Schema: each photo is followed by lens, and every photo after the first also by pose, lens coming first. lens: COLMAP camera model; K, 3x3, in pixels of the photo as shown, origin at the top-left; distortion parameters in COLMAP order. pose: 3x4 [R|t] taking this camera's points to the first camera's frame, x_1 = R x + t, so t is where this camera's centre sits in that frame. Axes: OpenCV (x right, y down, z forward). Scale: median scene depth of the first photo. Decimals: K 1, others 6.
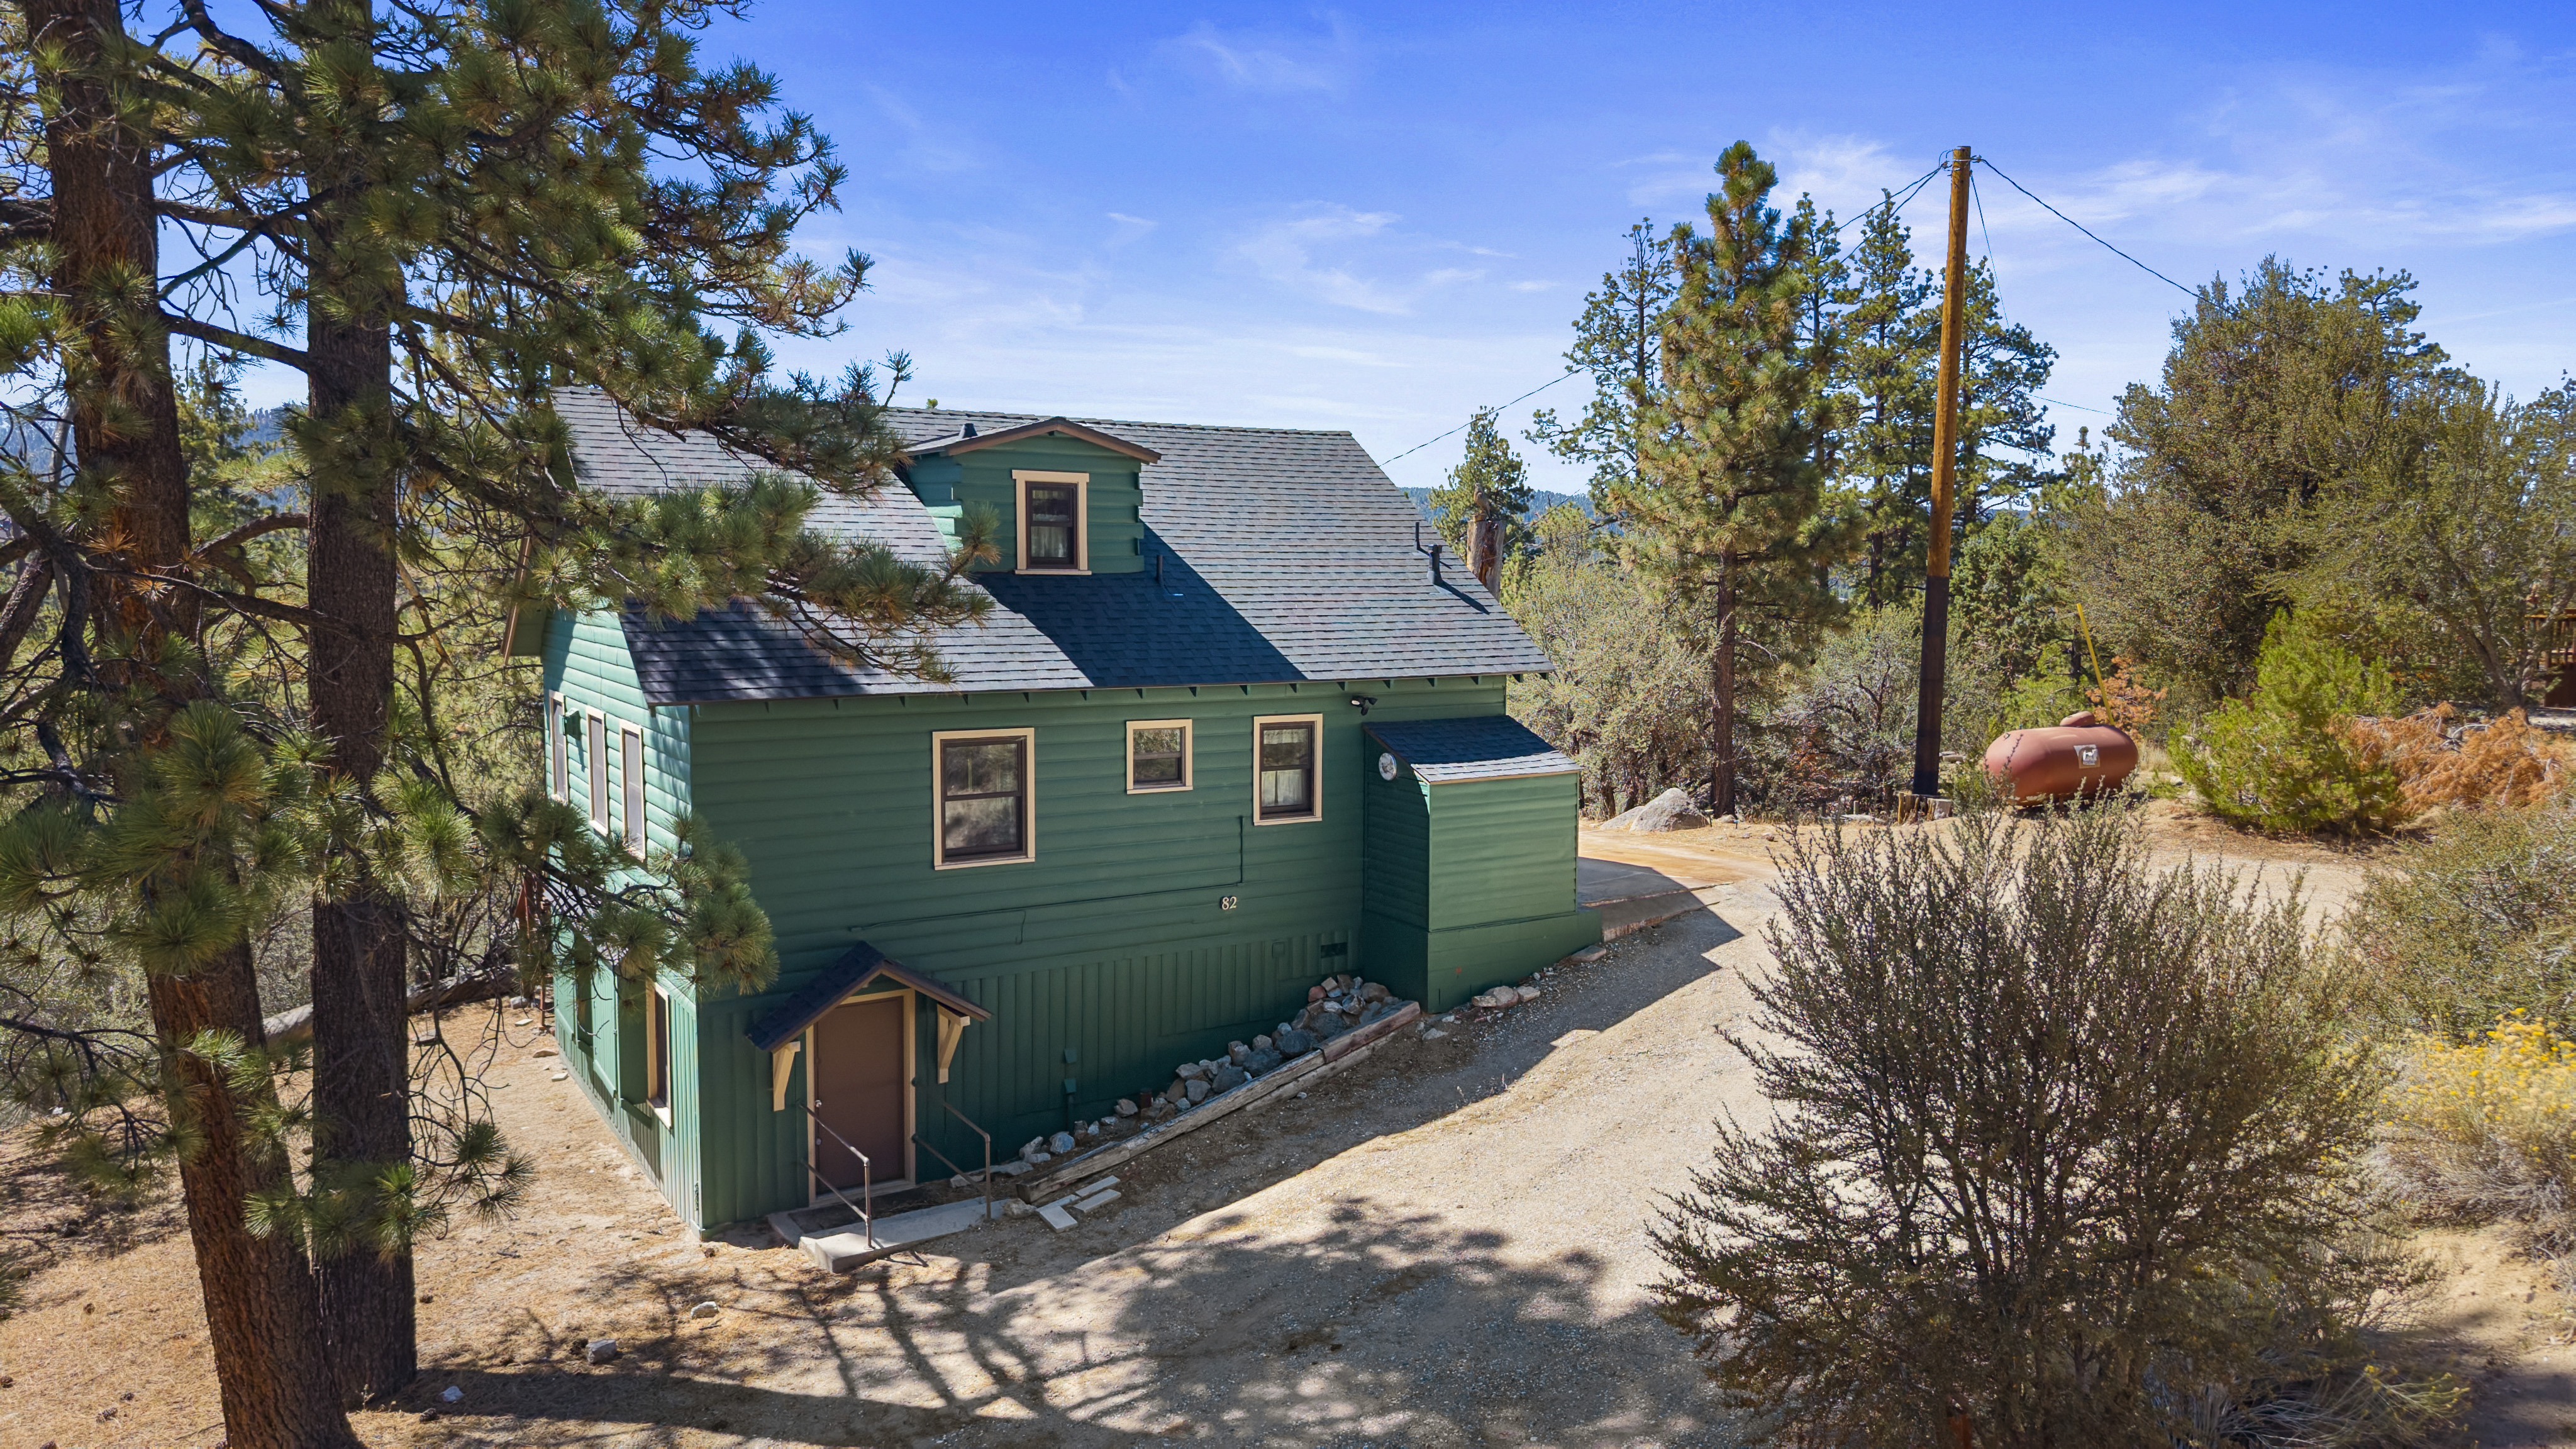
lens RADIAL K [[1712.5, 0, 1277.5], [0, 1712.5, 719.5], [0, 0, 1]] dist [0.018882, -0.023377]
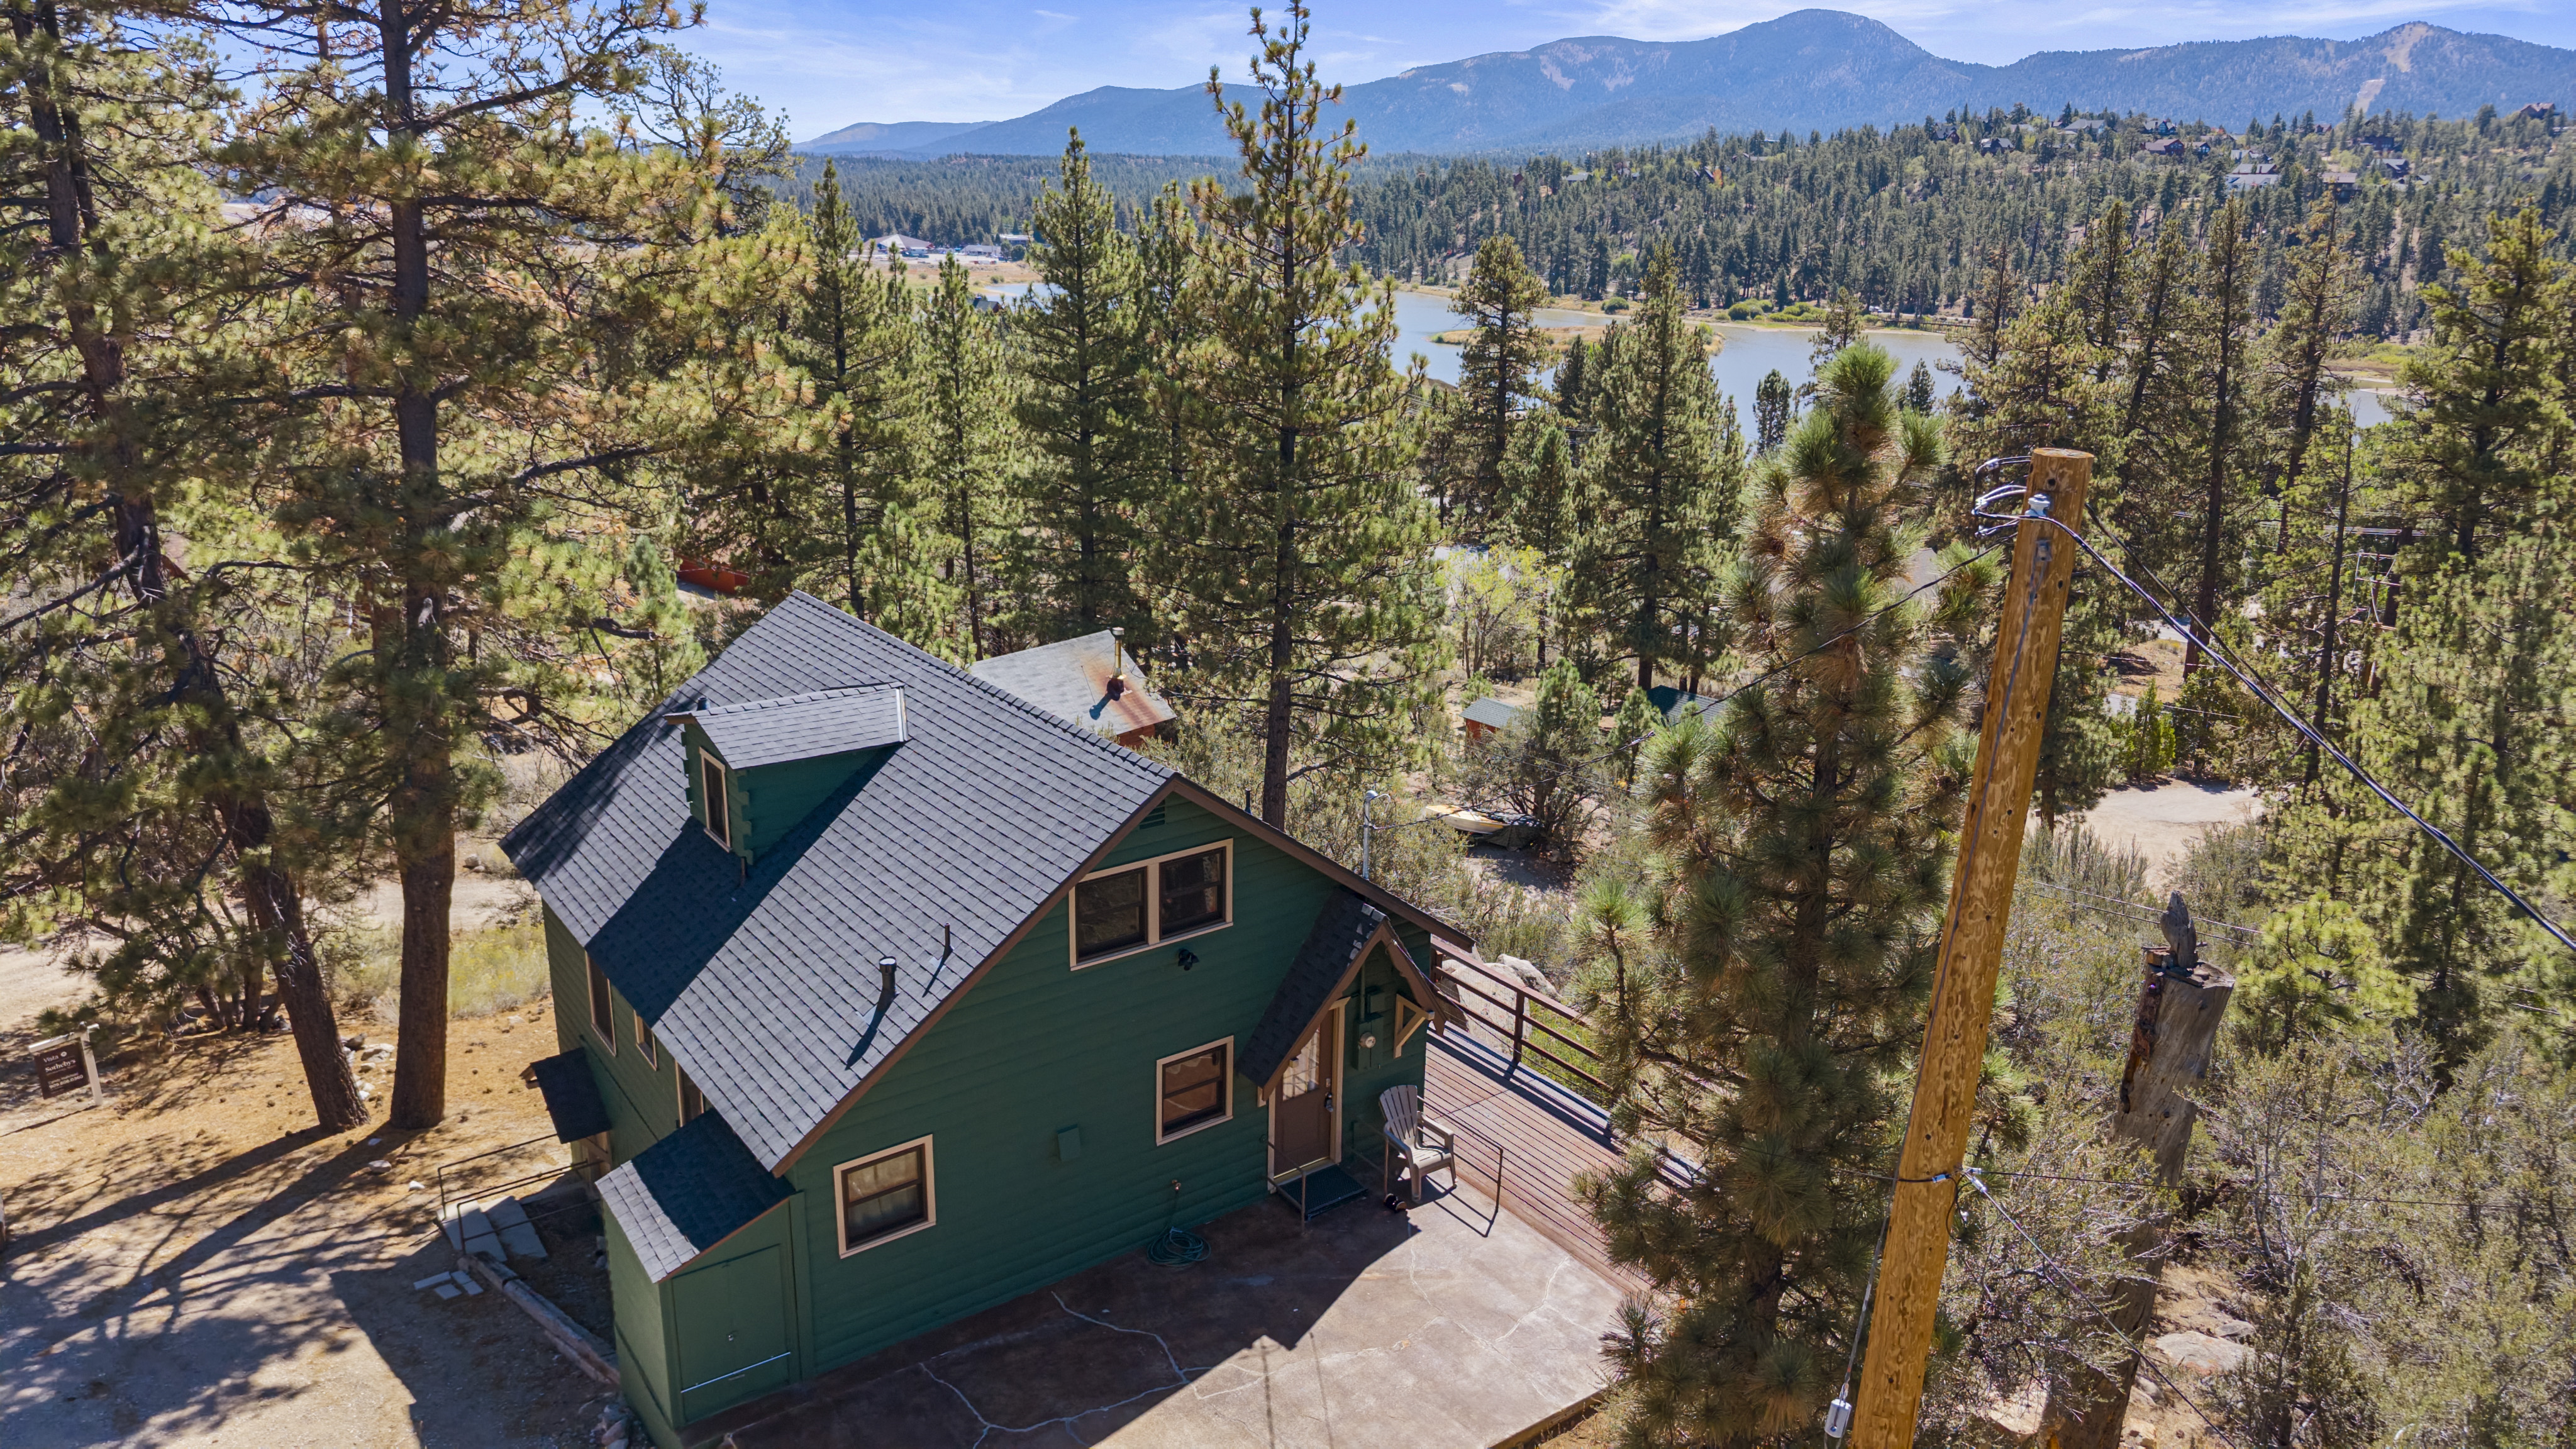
lens RADIAL K [[1712.5, 0, 1276.9], [0, 1712.5, 722.5], [0, 0, 1]] dist [0.018882, -0.023377]
pose [[0.072368, 0.281132, -0.956937, 0.965981], [-0.102284, 0.956485, 0.273264, -0.513006], [0.992119, 0.078104, 0.097975, 1.265933]]
